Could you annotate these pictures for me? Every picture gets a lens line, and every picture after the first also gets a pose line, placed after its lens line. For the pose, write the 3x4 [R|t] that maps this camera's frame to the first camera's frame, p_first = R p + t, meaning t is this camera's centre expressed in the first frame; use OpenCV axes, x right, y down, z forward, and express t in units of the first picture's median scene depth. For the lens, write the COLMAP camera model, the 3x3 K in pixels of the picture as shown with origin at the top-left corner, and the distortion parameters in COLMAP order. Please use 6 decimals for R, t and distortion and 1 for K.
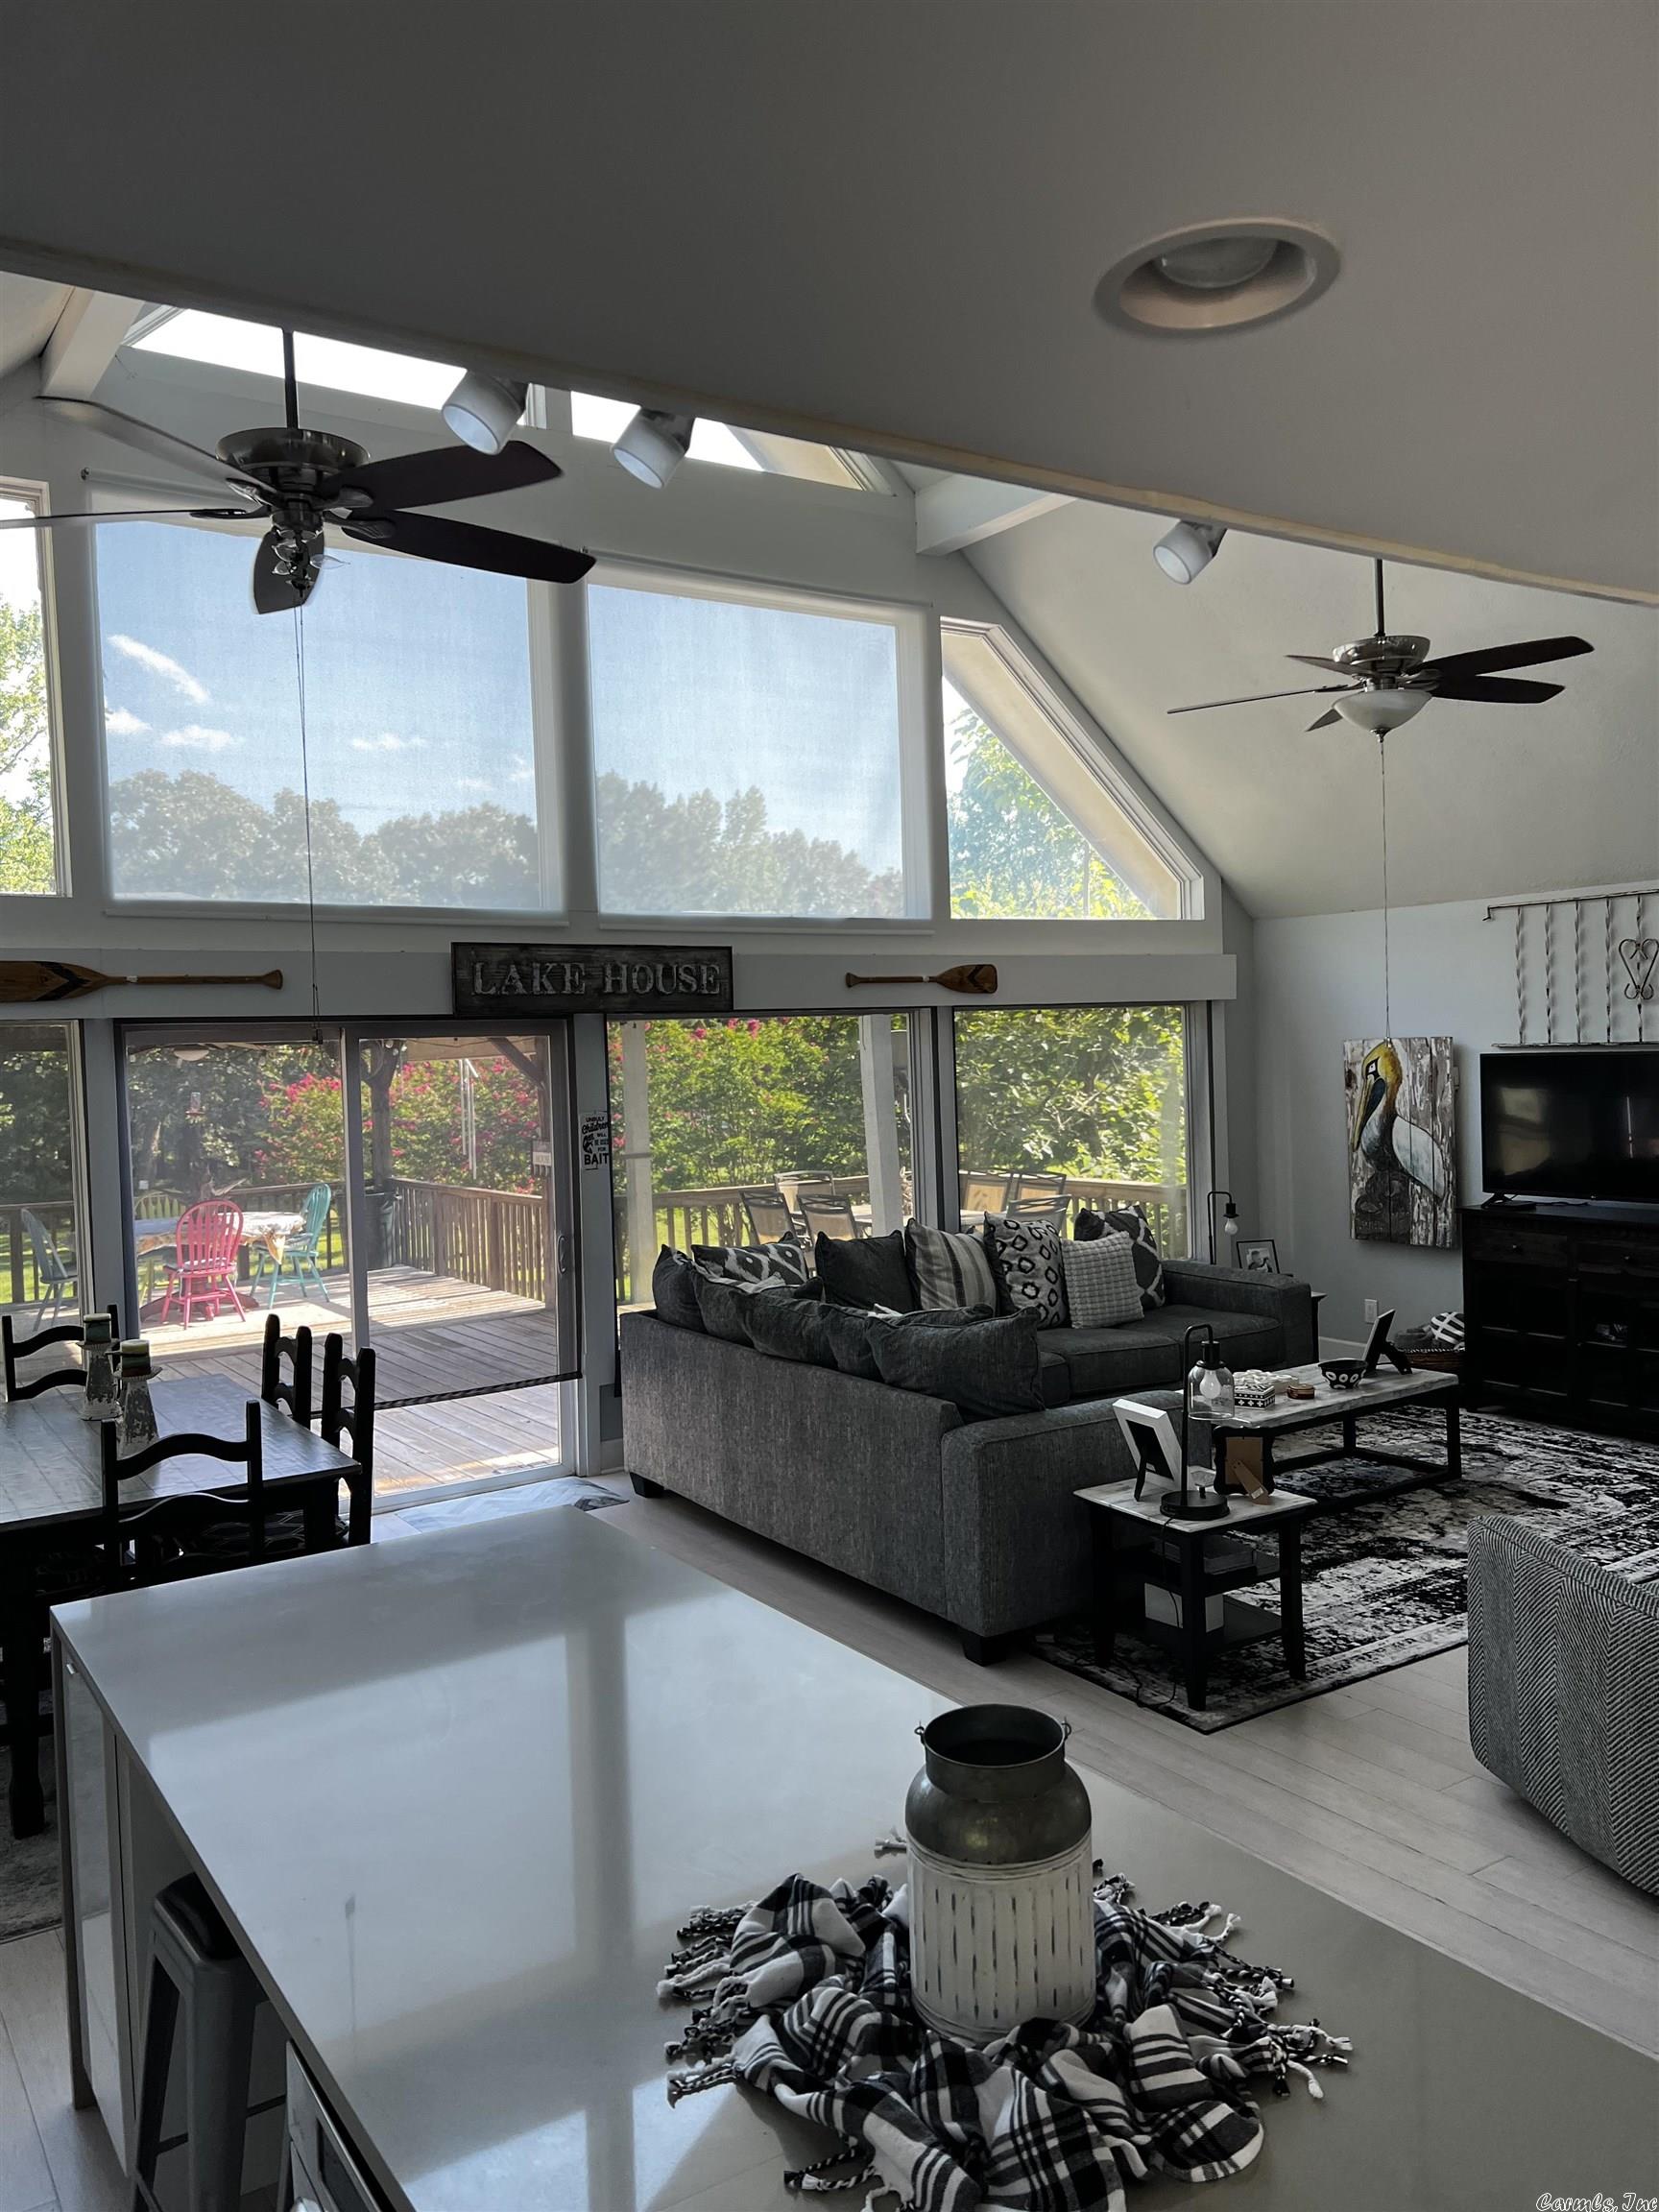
lens RADIAL K [[1647.1, 0, 826.8], [0, 1647.1, 1101.3], [0, 0, 1]] dist [0.087464, -0.168431]
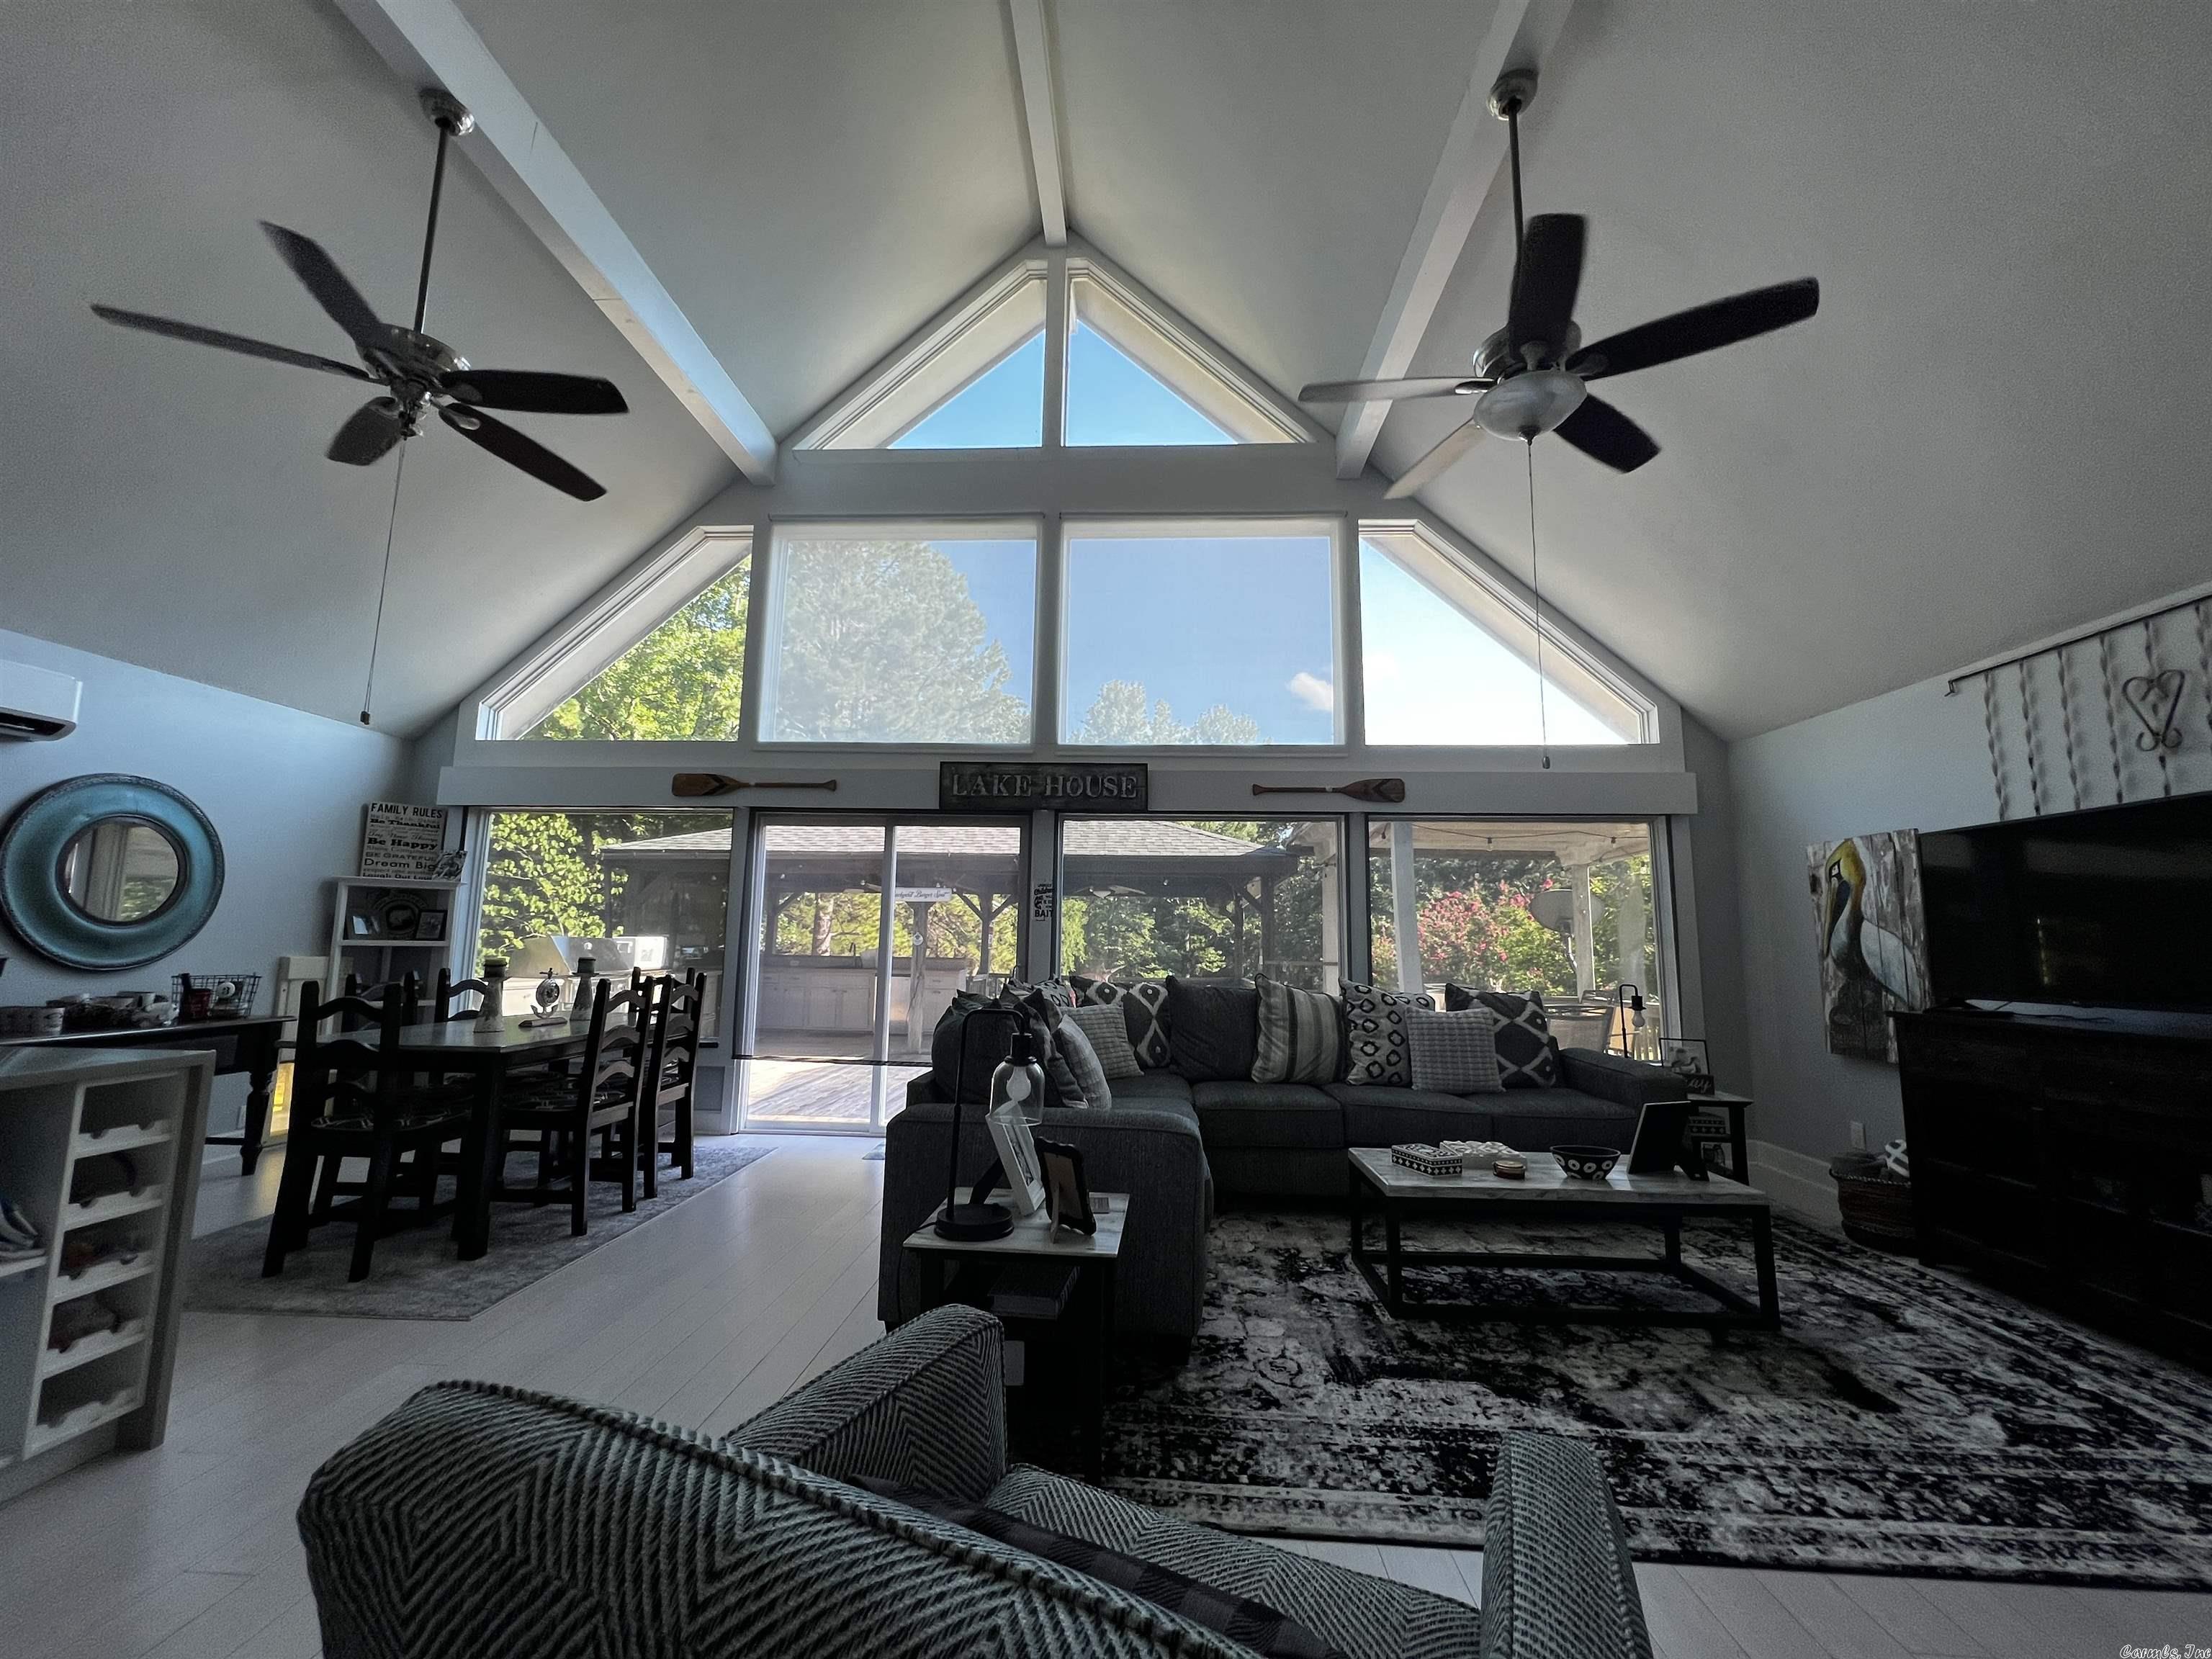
lens RADIAL K [[886.3, 0, 1100.8], [0, 886.3, 827.4], [0, 0, 1]] dist [-0.002510, 0.000801]
pose [[0.803379, -0.032875, -0.594559, 0.354904], [-0.063348, 0.988090, -0.140231, 0.065324], [0.592088, 0.150322, 0.791729, 0.414091]]
